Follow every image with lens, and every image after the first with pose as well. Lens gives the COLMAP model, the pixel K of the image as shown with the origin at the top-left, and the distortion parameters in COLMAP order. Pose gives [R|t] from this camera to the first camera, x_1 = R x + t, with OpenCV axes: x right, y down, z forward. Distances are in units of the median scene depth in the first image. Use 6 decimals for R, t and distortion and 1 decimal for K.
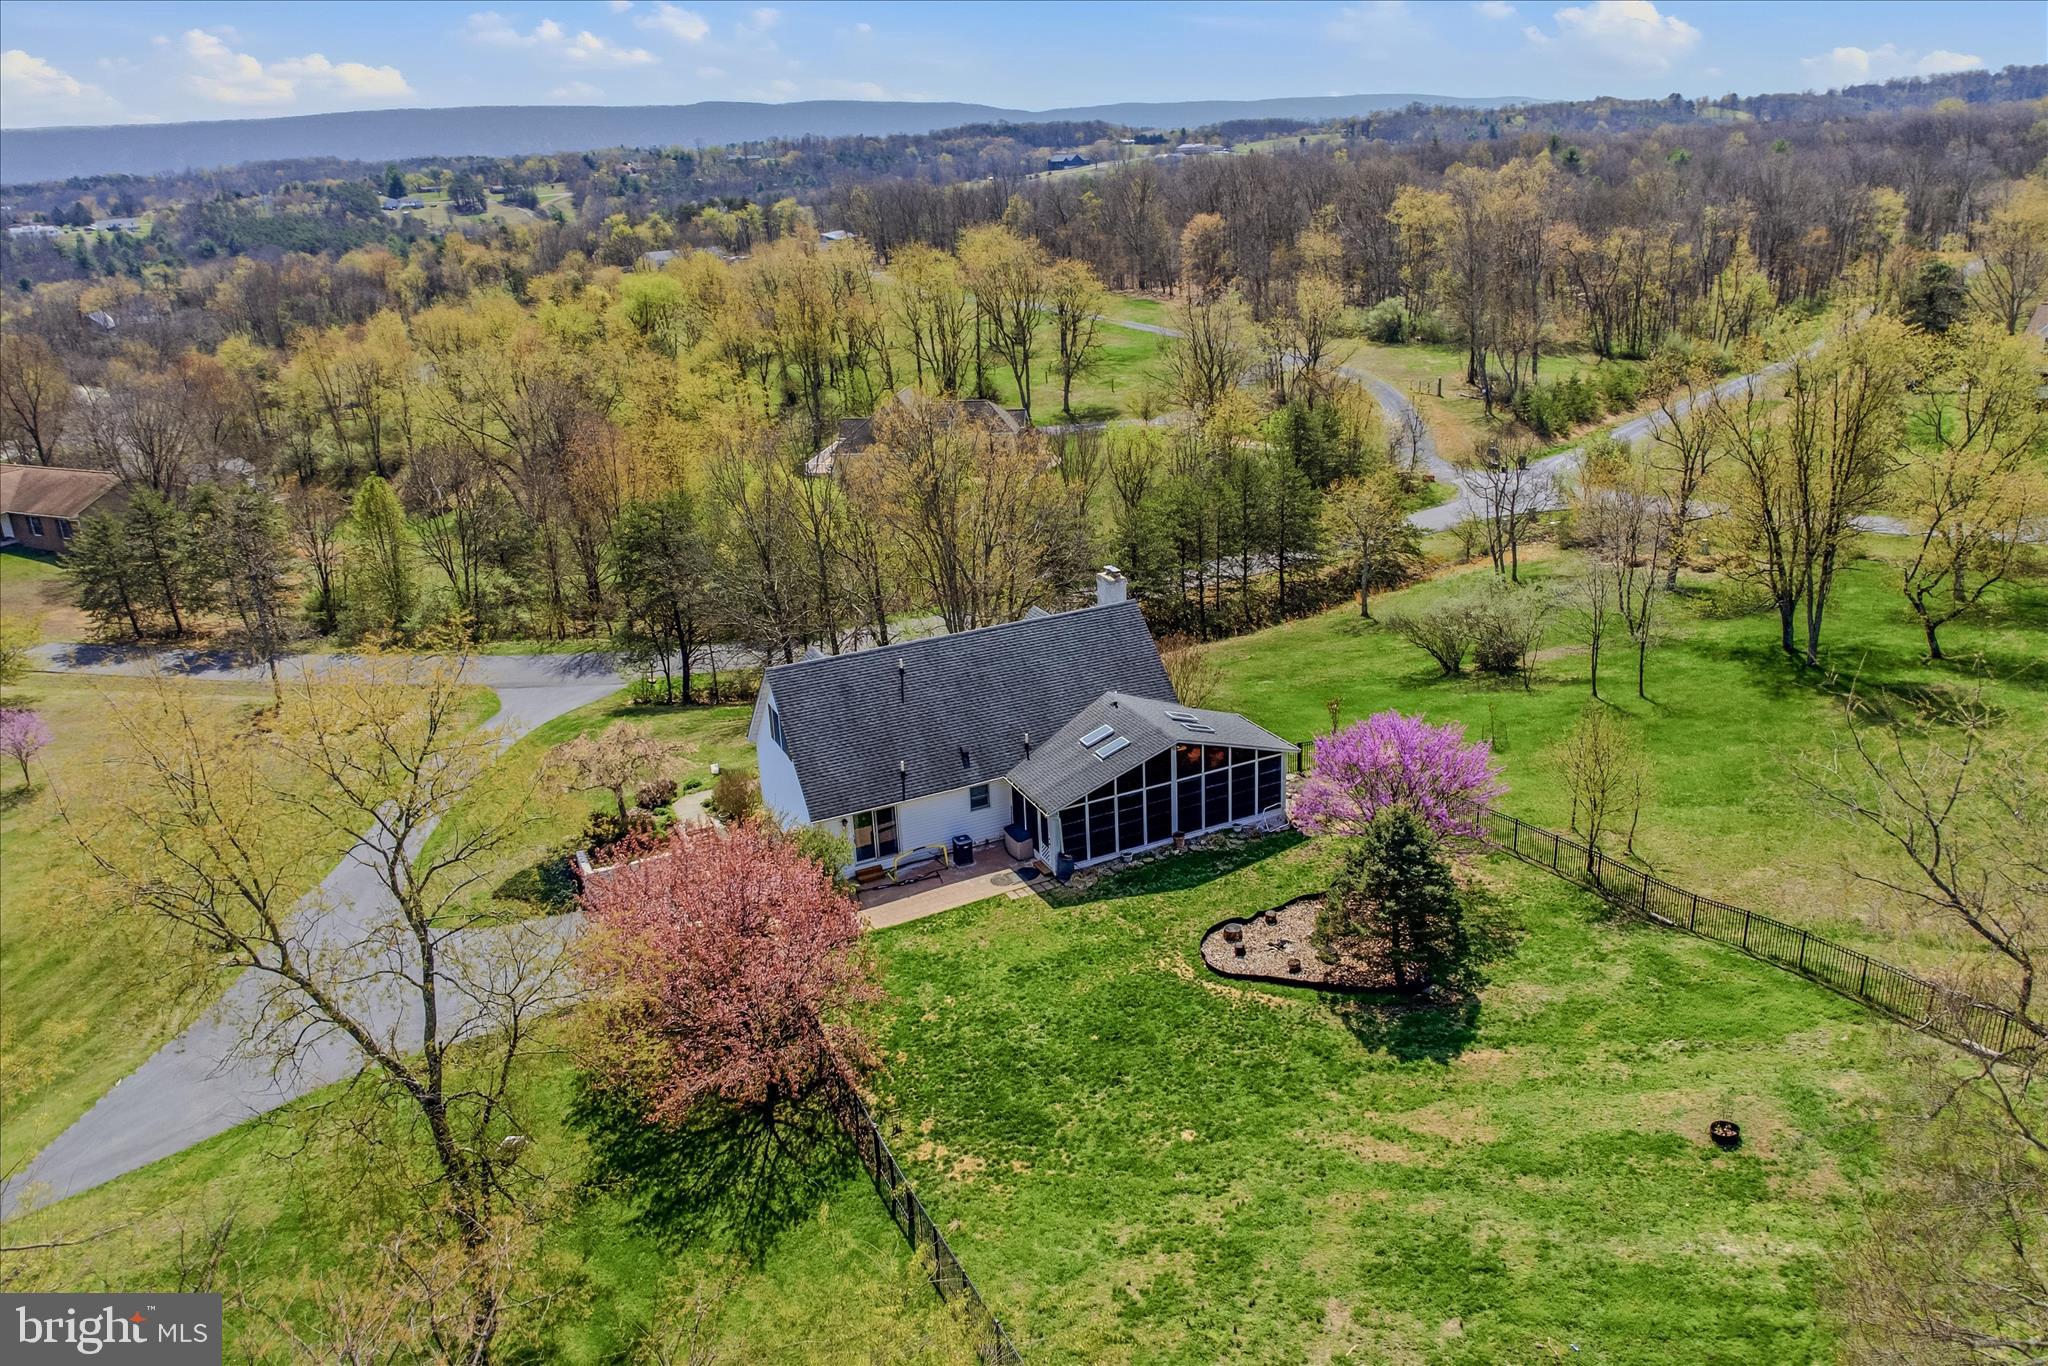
lens RADIAL K [[1469.9, 0, 1059.7], [0, 1469.9, 674.2], [0, 0, 1]] dist [-0.041998, 0.005881]
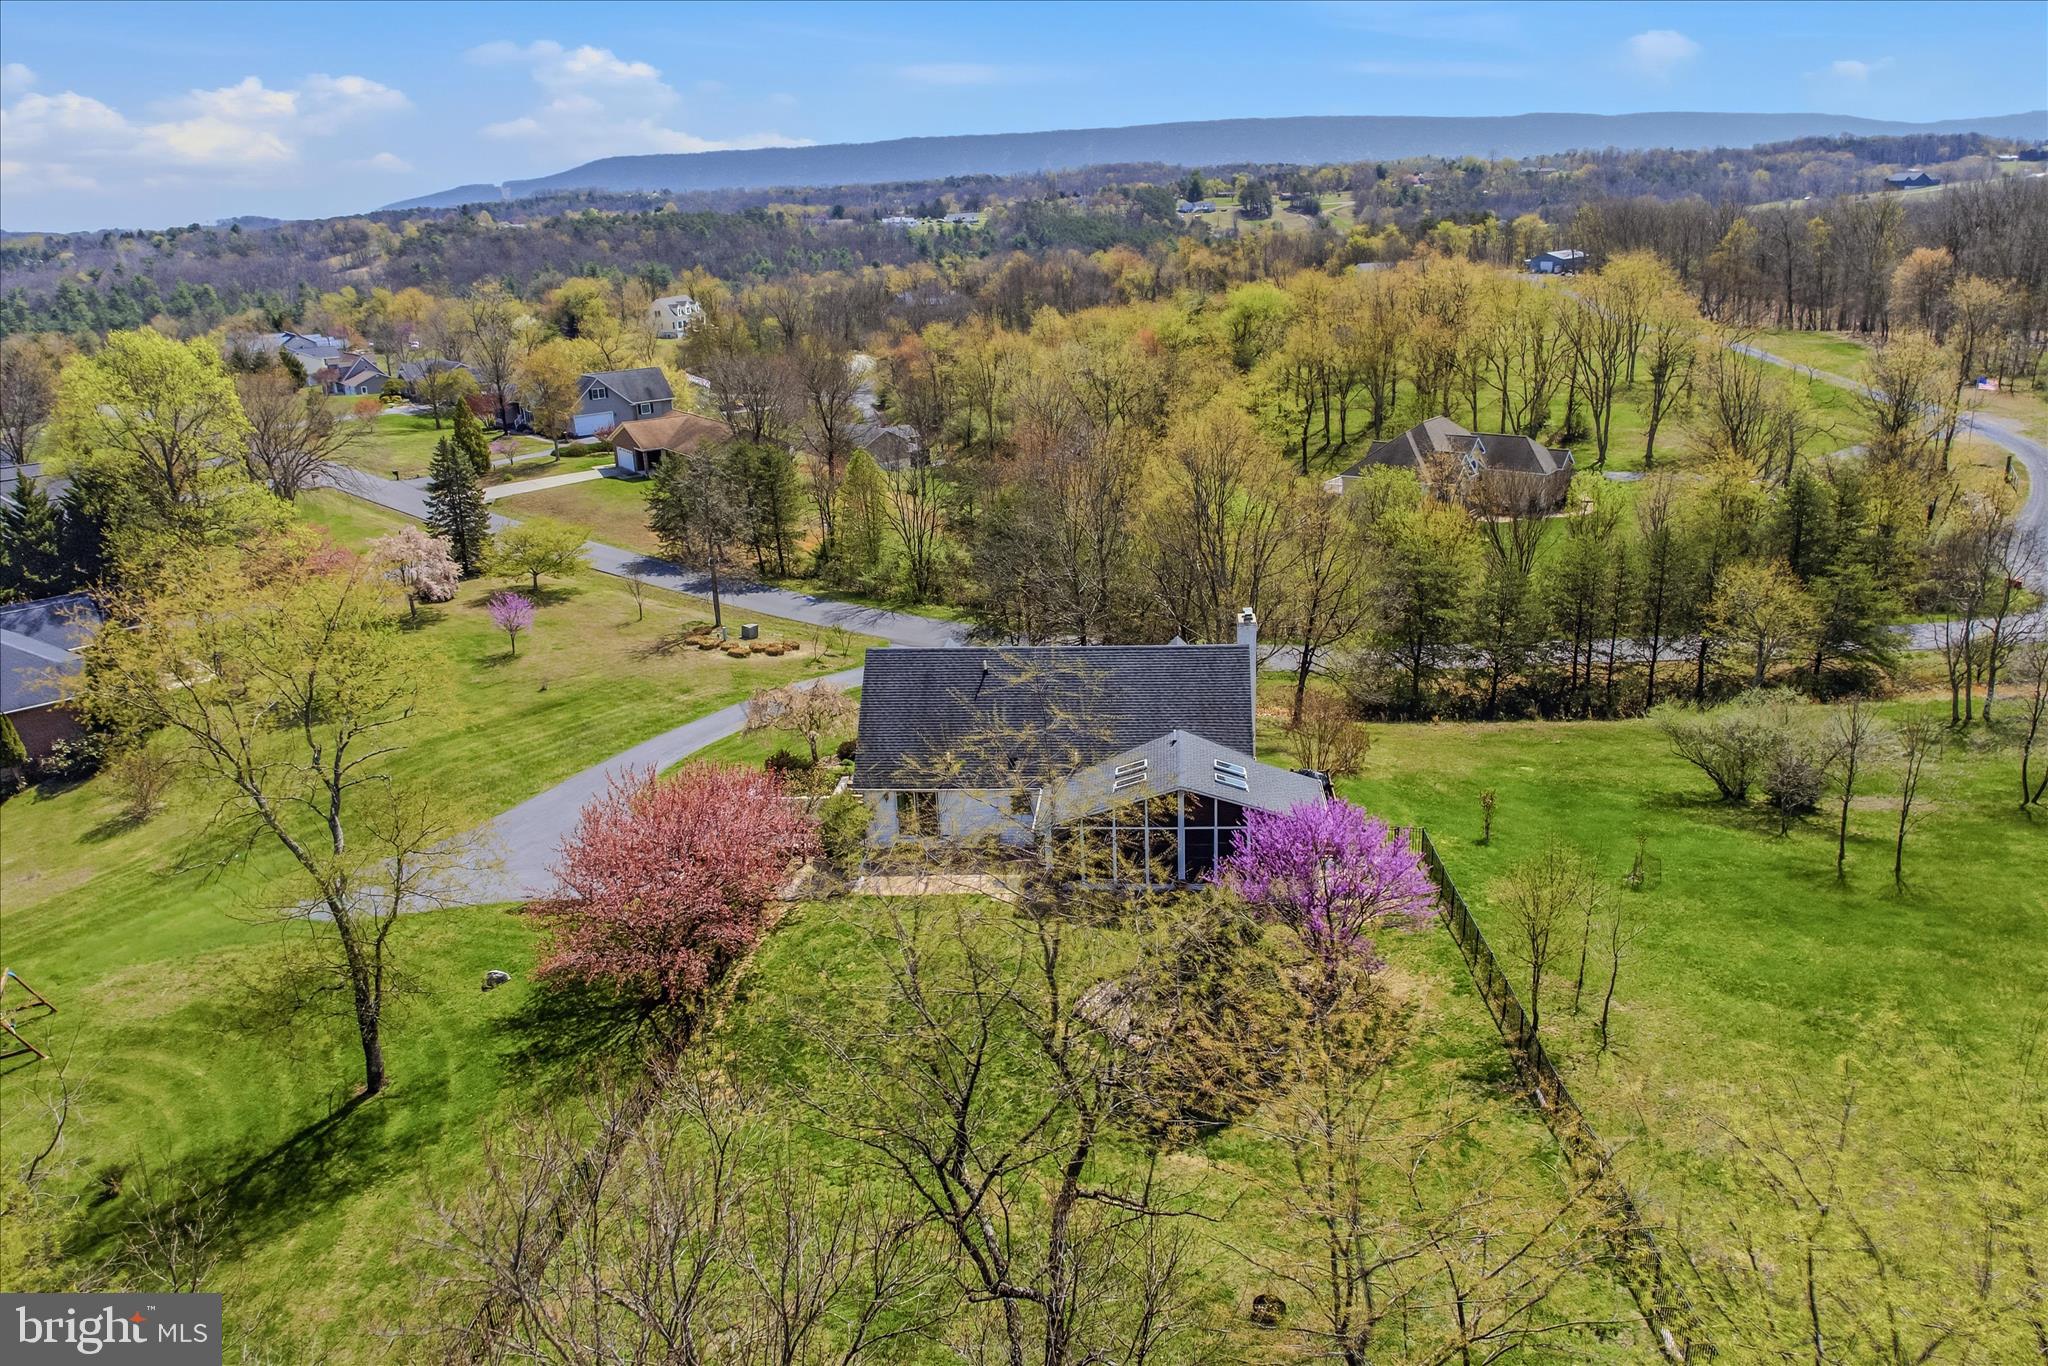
lens RADIAL K [[1475.5, 0, 1024.0], [0, 1475.5, 683.0], [0, 0, 1]] dist [-0.034881, 0.008849]
pose [[0.858388, 0.172892, -0.482990, 0.230449], [-0.174020, 0.983808, 0.042890, -0.023845], [0.482584, 0.047233, 0.874575, 0.042650]]
